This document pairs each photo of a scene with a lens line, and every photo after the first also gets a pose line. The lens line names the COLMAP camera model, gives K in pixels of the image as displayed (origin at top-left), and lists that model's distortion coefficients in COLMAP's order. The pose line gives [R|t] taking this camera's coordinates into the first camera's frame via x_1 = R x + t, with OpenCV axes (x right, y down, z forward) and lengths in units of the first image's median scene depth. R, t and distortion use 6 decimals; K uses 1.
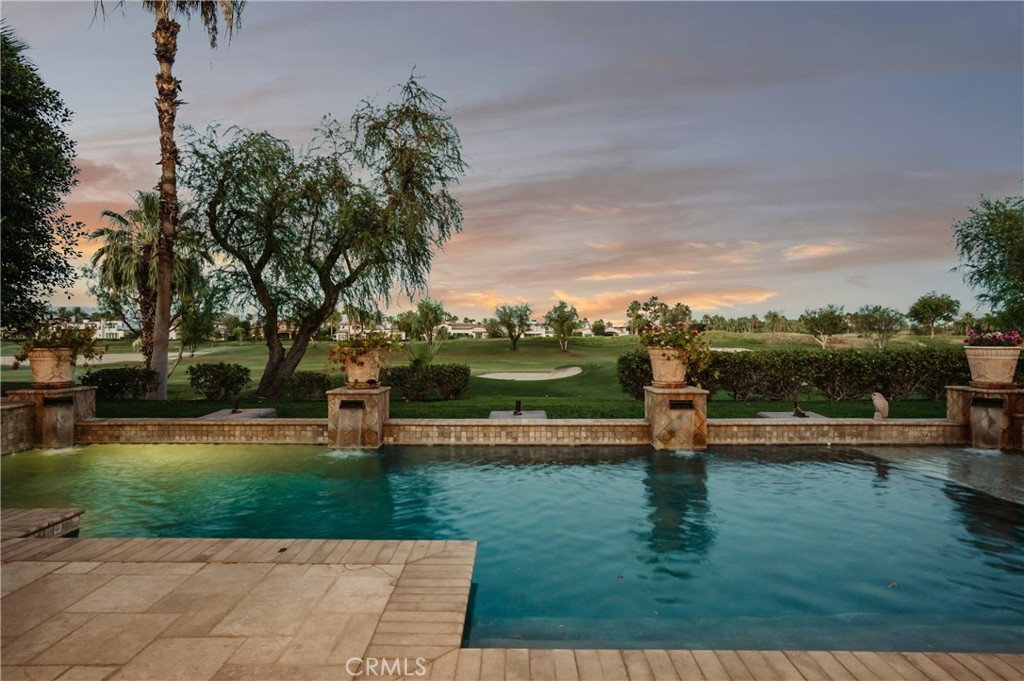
lens RADIAL K [[573.0, 0, 512.0], [0, 573.0, 340.5], [0, 0, 1]] dist [-0.009551, 0.000616]
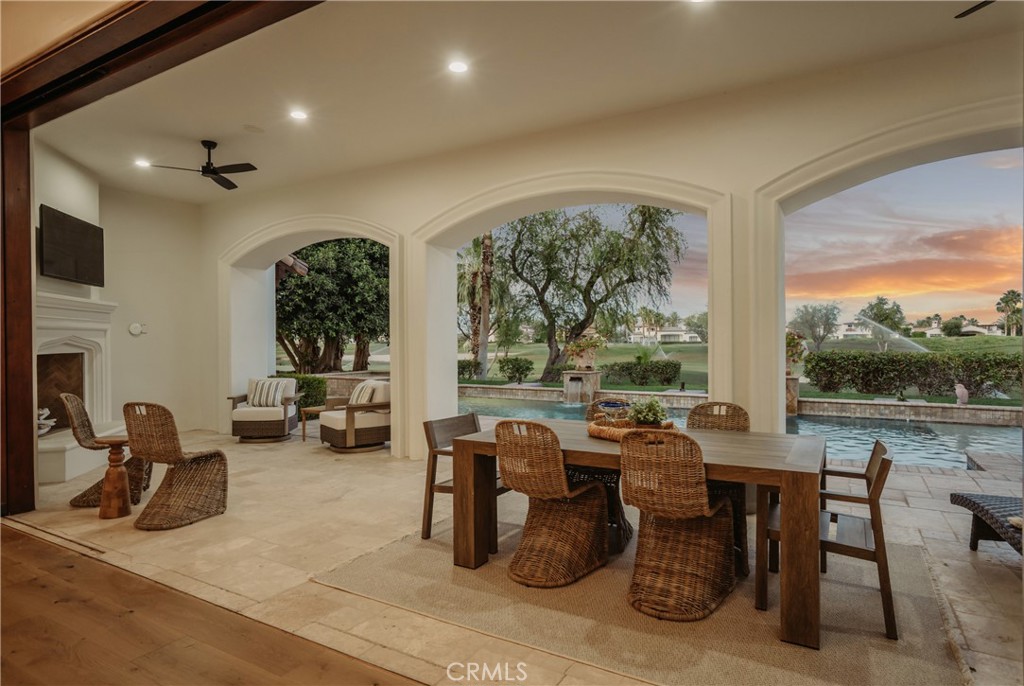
lens RADIAL K [[553.2, 0, 512.0], [0, 553.2, 343.0], [0, 0, 1]] dist [0.000126, 0.000021]
pose [[0.877866, -0.000050, -0.478906, 0.162712], [0.000405, 1.000000, 0.000639, -0.000847], [0.478906, -0.000755, 0.877866, -0.265854]]
